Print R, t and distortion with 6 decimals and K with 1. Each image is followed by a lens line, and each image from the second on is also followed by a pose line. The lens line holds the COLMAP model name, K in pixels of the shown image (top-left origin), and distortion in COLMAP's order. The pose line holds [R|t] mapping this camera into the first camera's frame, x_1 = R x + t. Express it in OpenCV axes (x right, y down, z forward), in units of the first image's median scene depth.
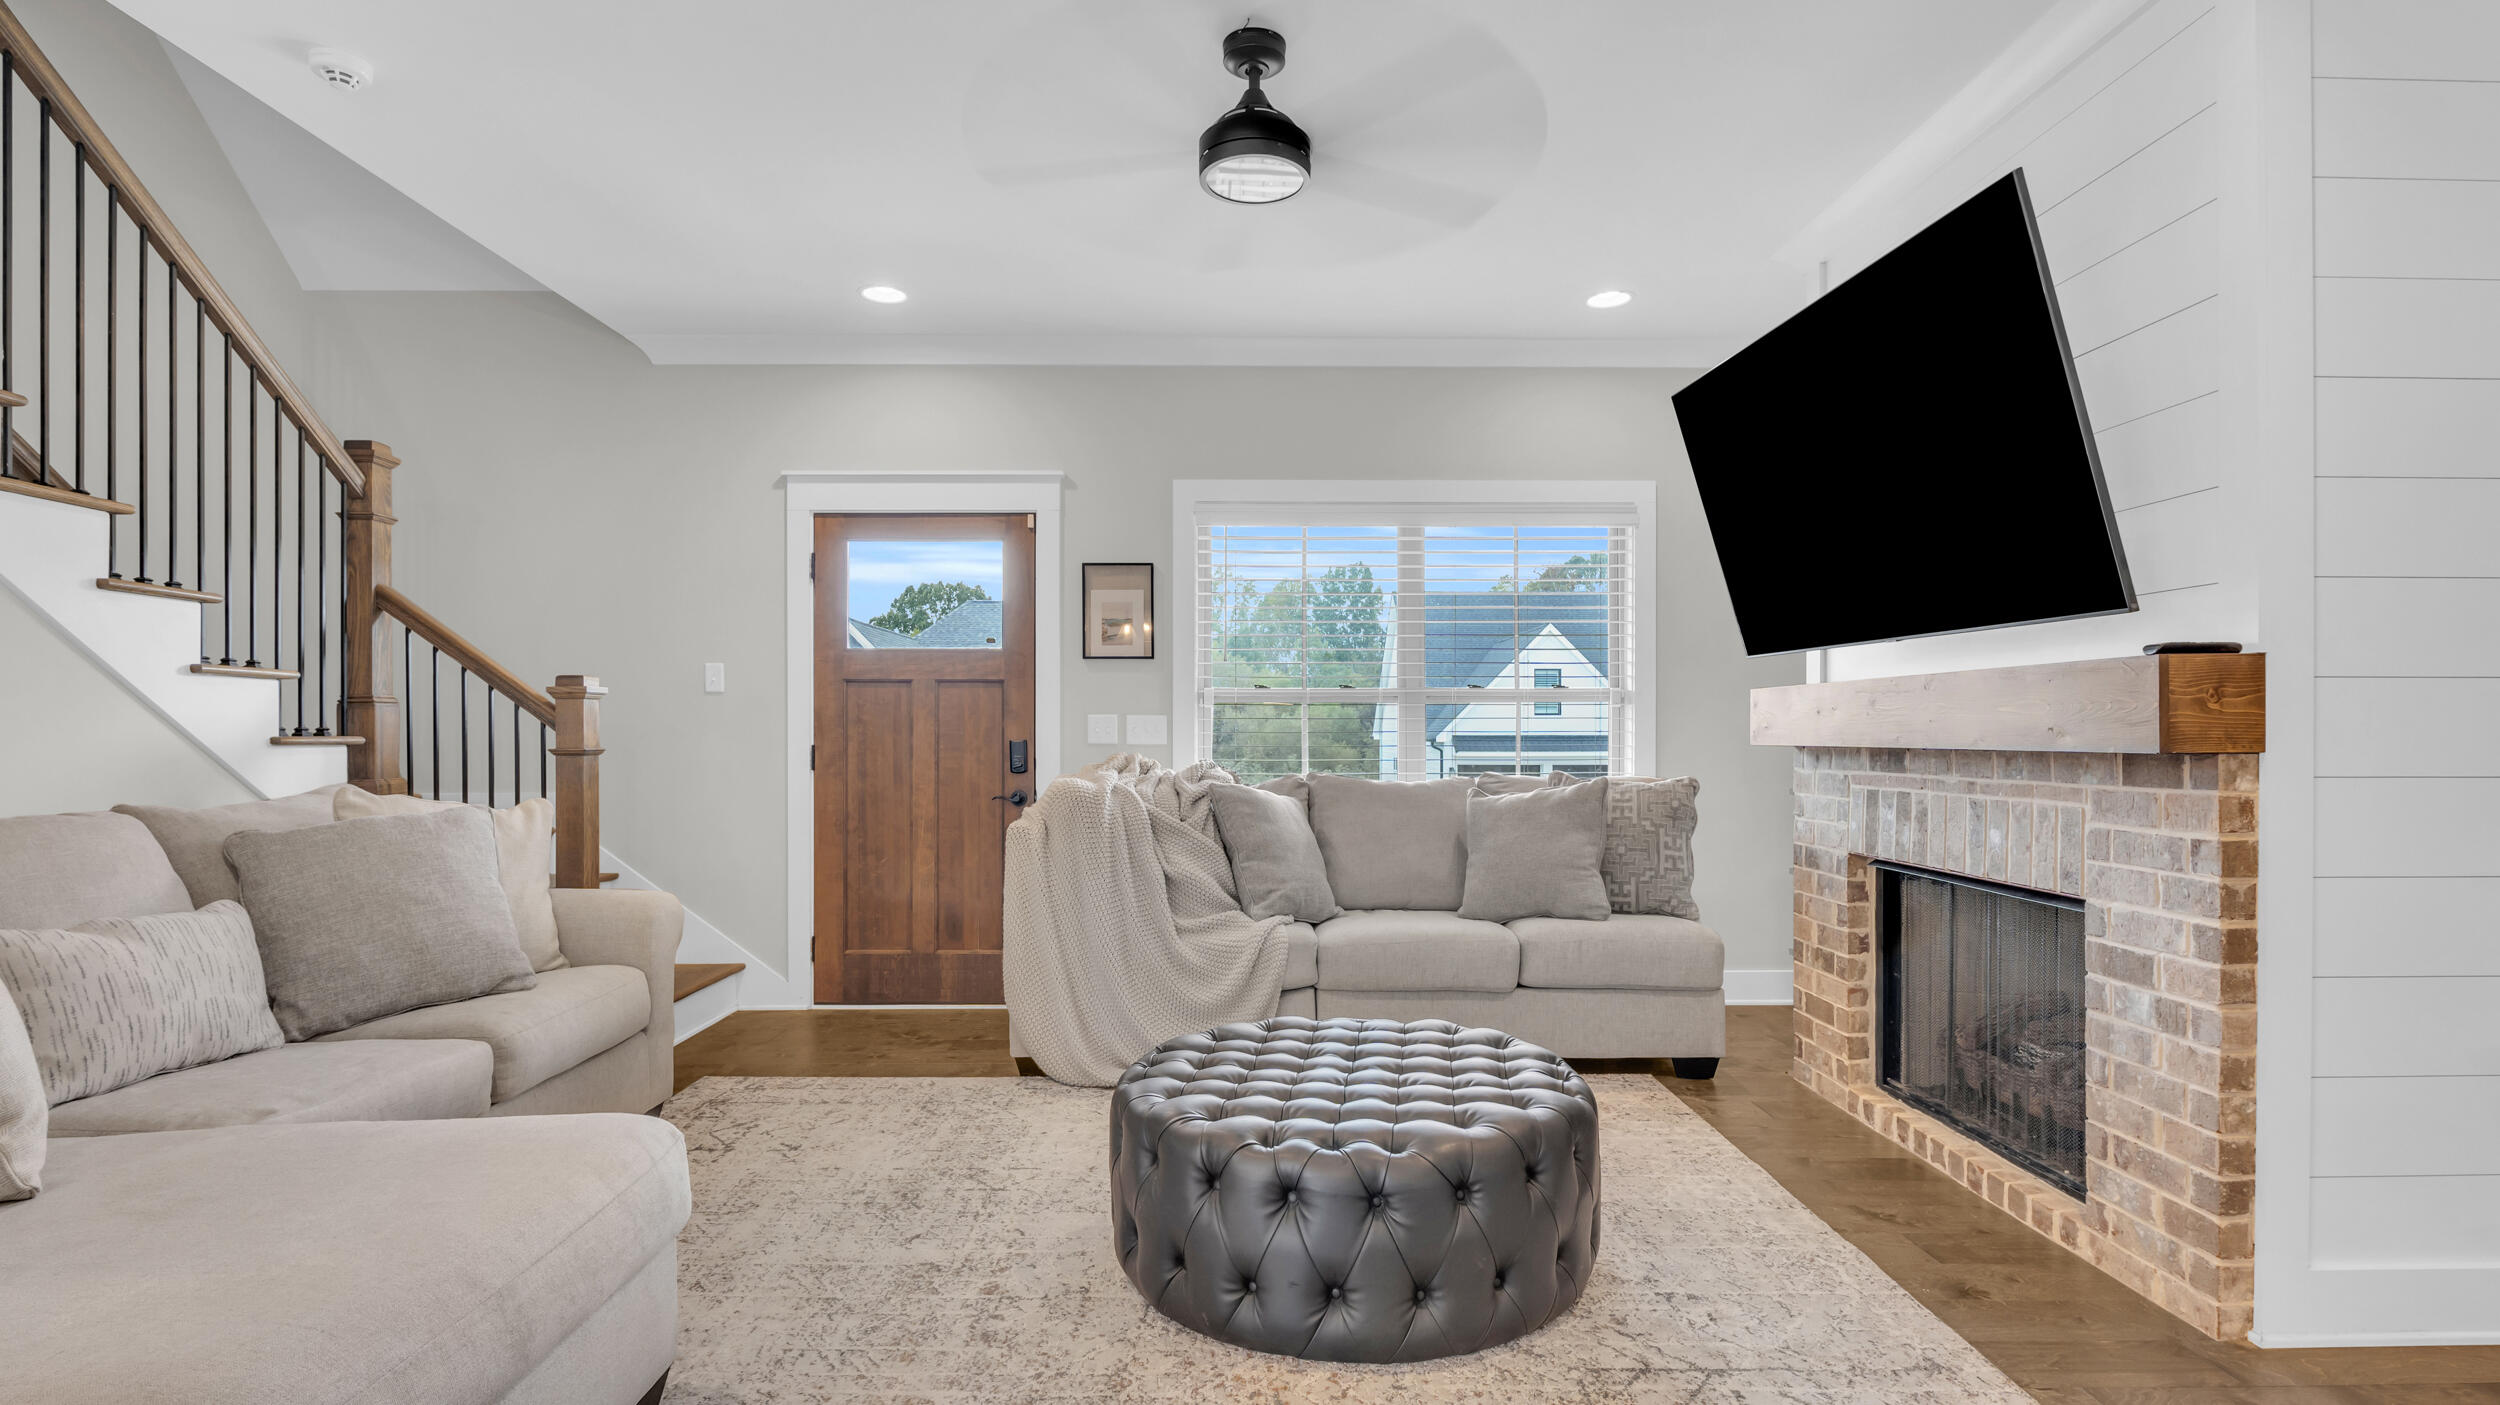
lens RADIAL K [[1168.6, 0, 1256.9], [0, 1168.6, 725.5], [0, 0, 1]] dist [-0.012319, 0.001418]
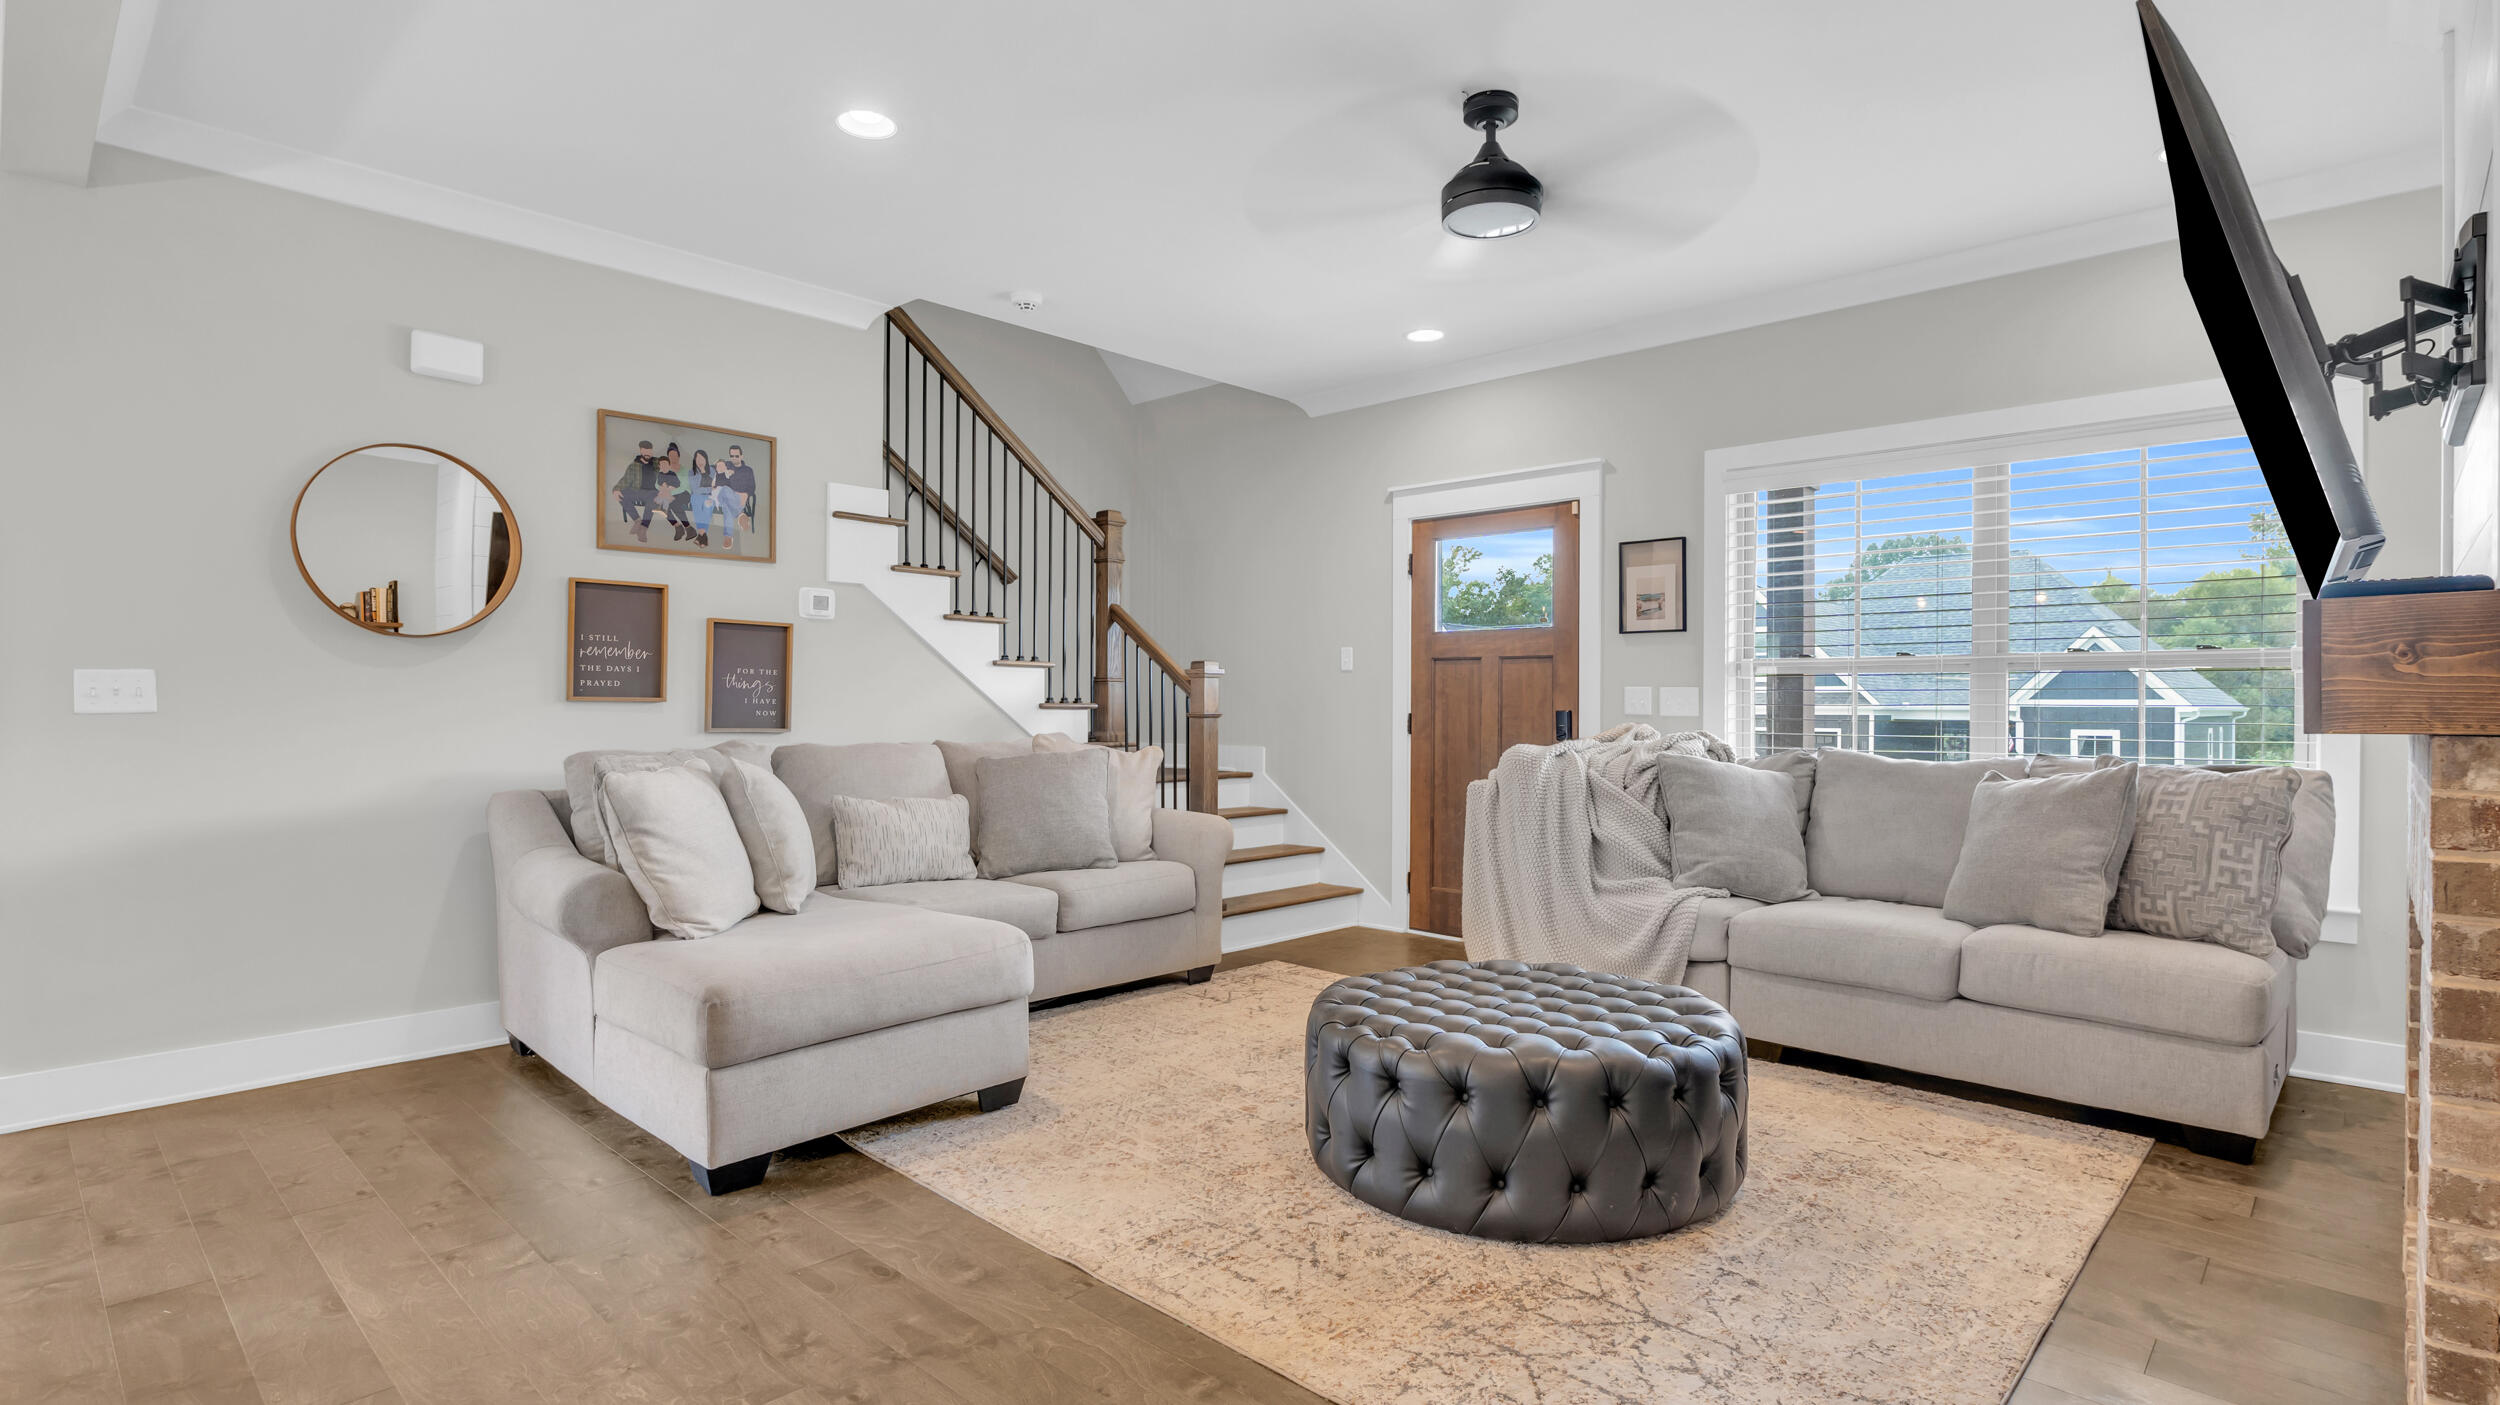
lens RADIAL K [[1211.6, 0, 1252.8], [0, 1211.6, 693.0], [0, 0, 1]] dist [-0.011822, 0.000806]
pose [[0.715874, -0.001826, -0.698228, 0.479565], [-0.001391, 0.999991, -0.004041, 0.001279], [0.698229, 0.003865, 0.715864, -0.010334]]
